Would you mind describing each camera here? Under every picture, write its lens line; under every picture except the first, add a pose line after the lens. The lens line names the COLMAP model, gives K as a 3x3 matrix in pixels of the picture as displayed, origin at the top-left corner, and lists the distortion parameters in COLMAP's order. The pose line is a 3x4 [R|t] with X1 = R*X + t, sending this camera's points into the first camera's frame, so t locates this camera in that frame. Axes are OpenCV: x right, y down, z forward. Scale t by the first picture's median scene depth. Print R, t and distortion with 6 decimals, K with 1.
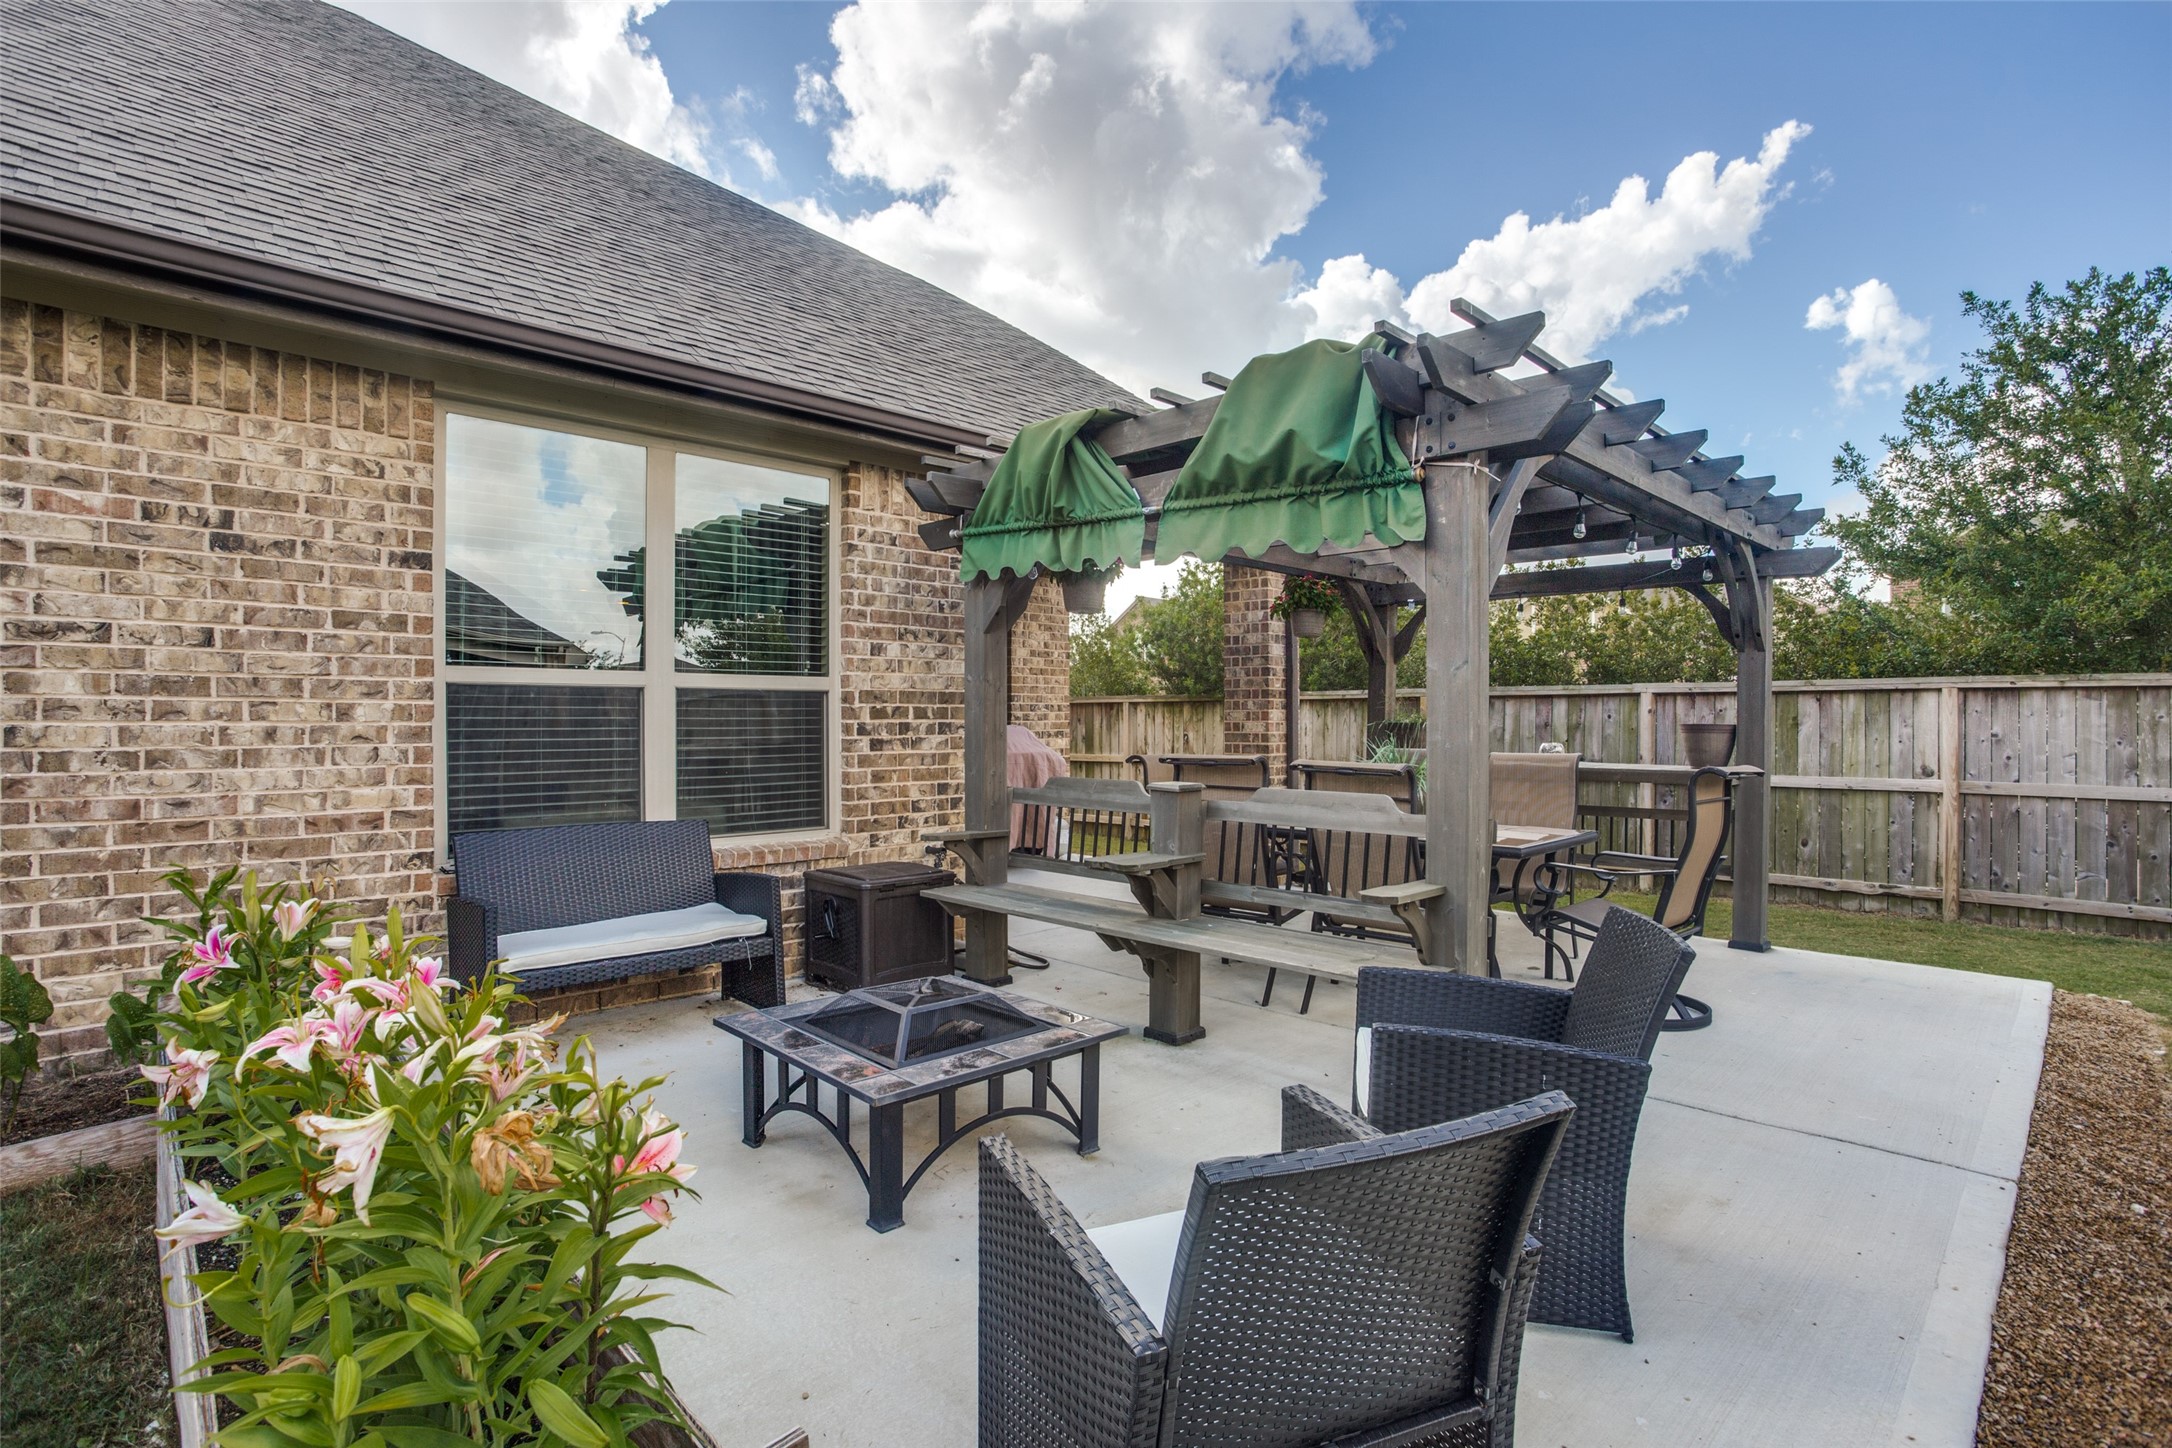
lens RADIAL K [[1057.3, 0, 1085.9], [0, 1057.3, 725.5], [0, 0, 1]] dist [-0.021334, 0.007241]
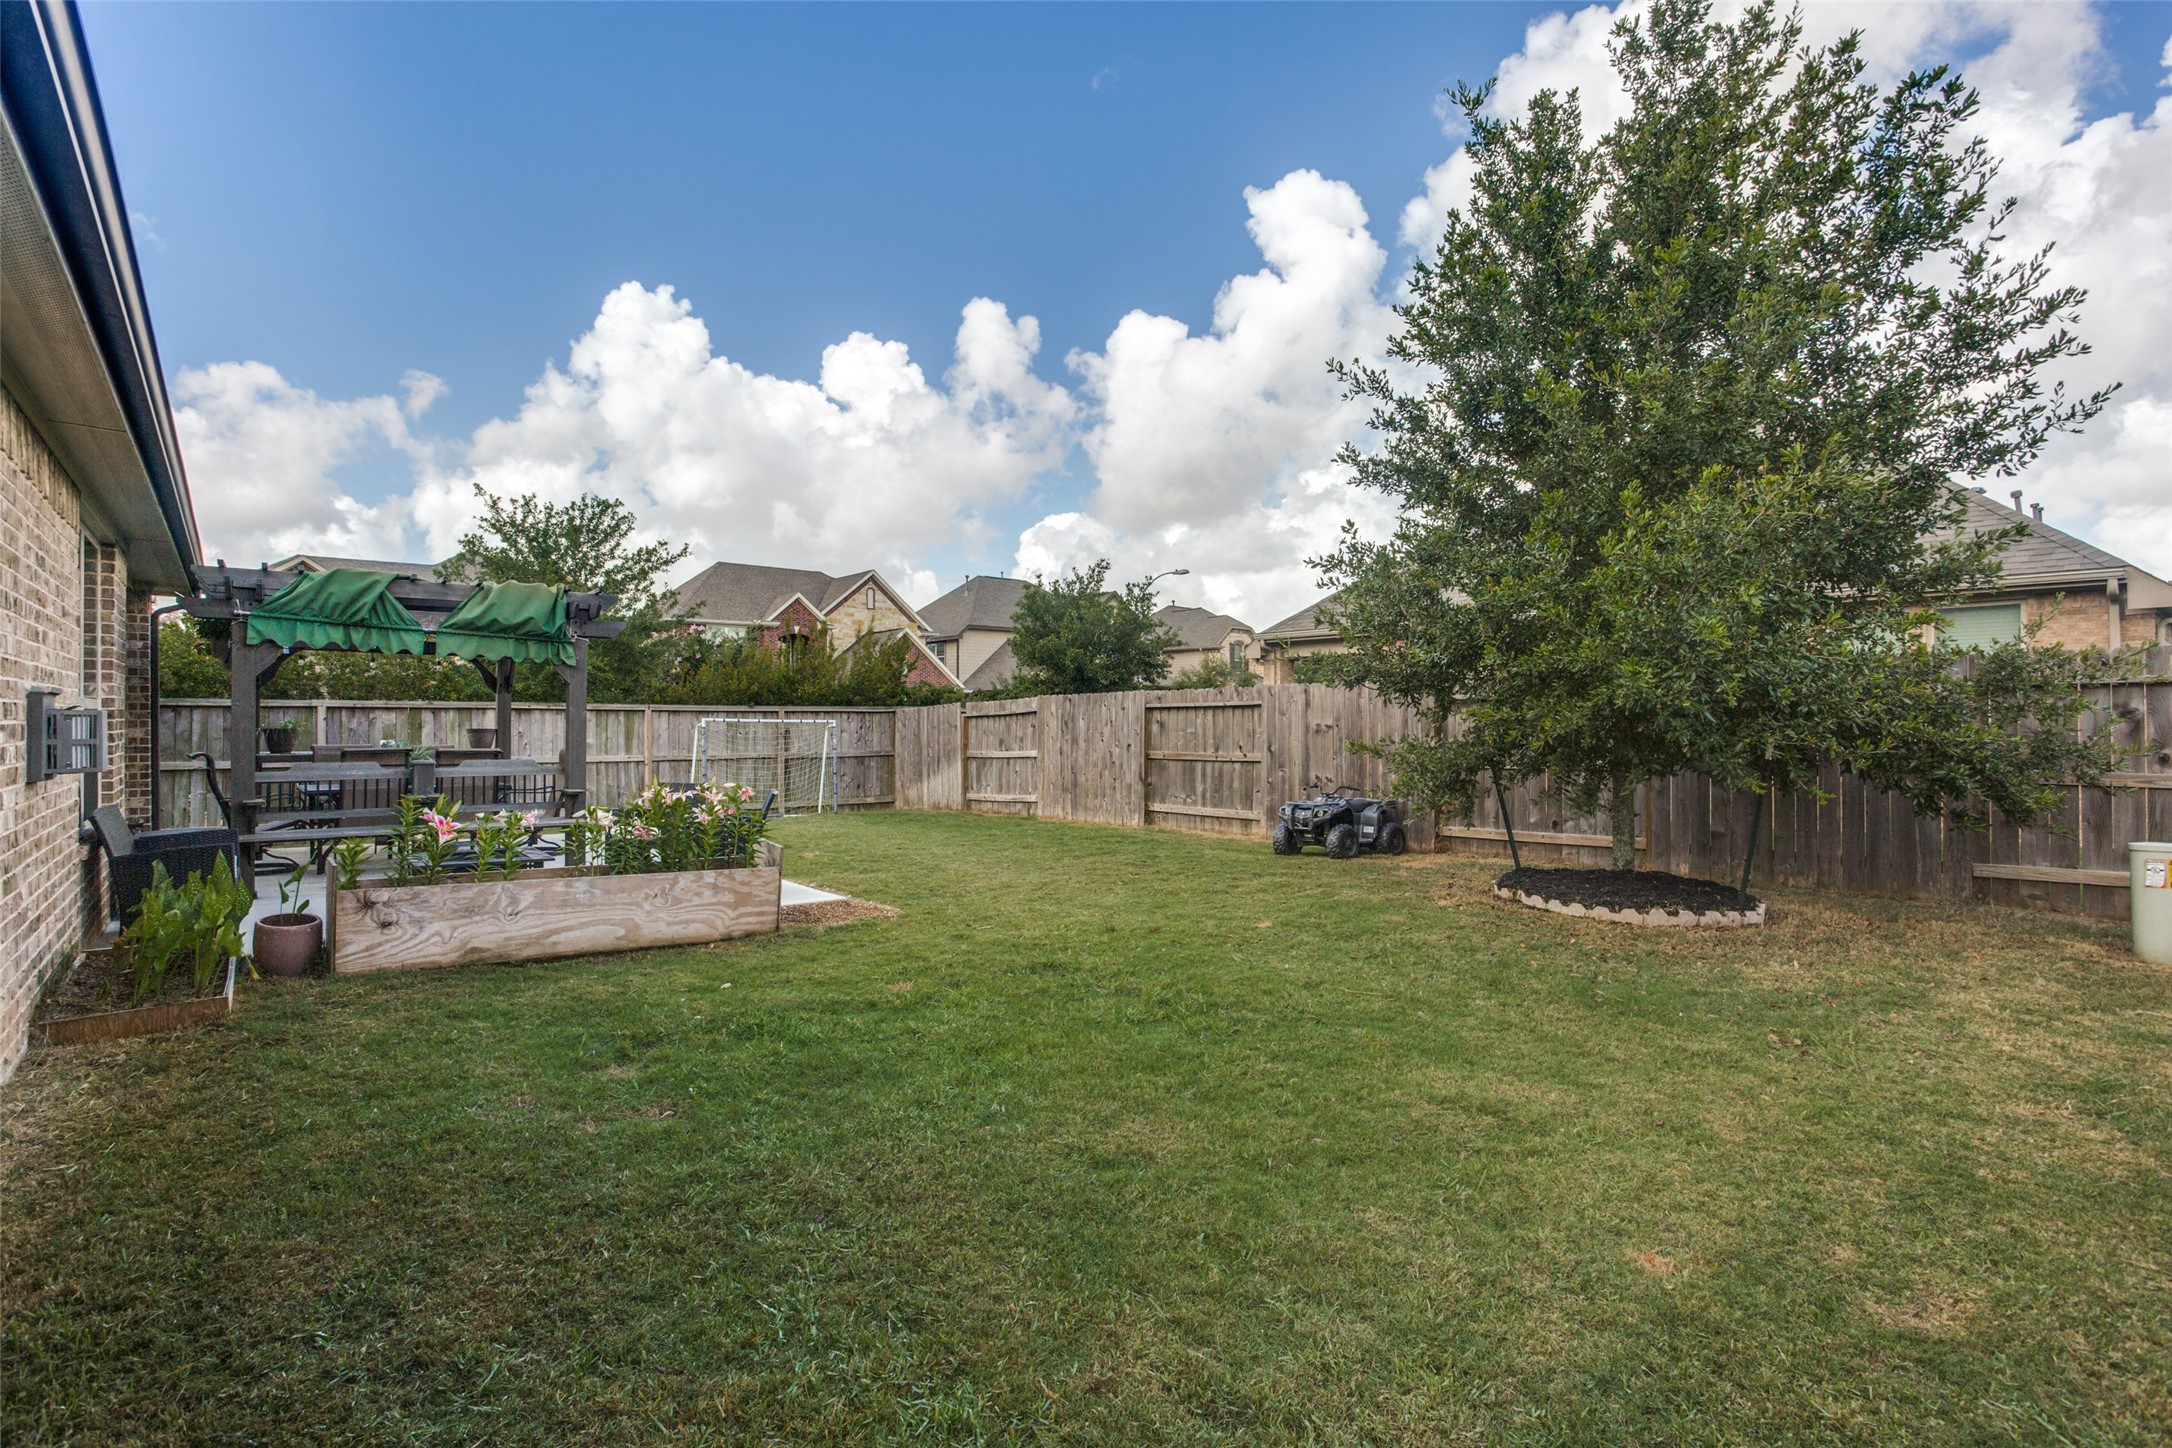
lens RADIAL K [[1057.3, 0, 1084.3], [0, 1057.3, 720.2], [0, 0, 1]] dist [-0.021334, 0.007241]
pose [[0.125323, 0.001745, 0.992114, -0.843219], [0.000168, 0.999998, -0.001780, -0.010356], [-0.992116, 0.000389, 0.125323, -0.246982]]
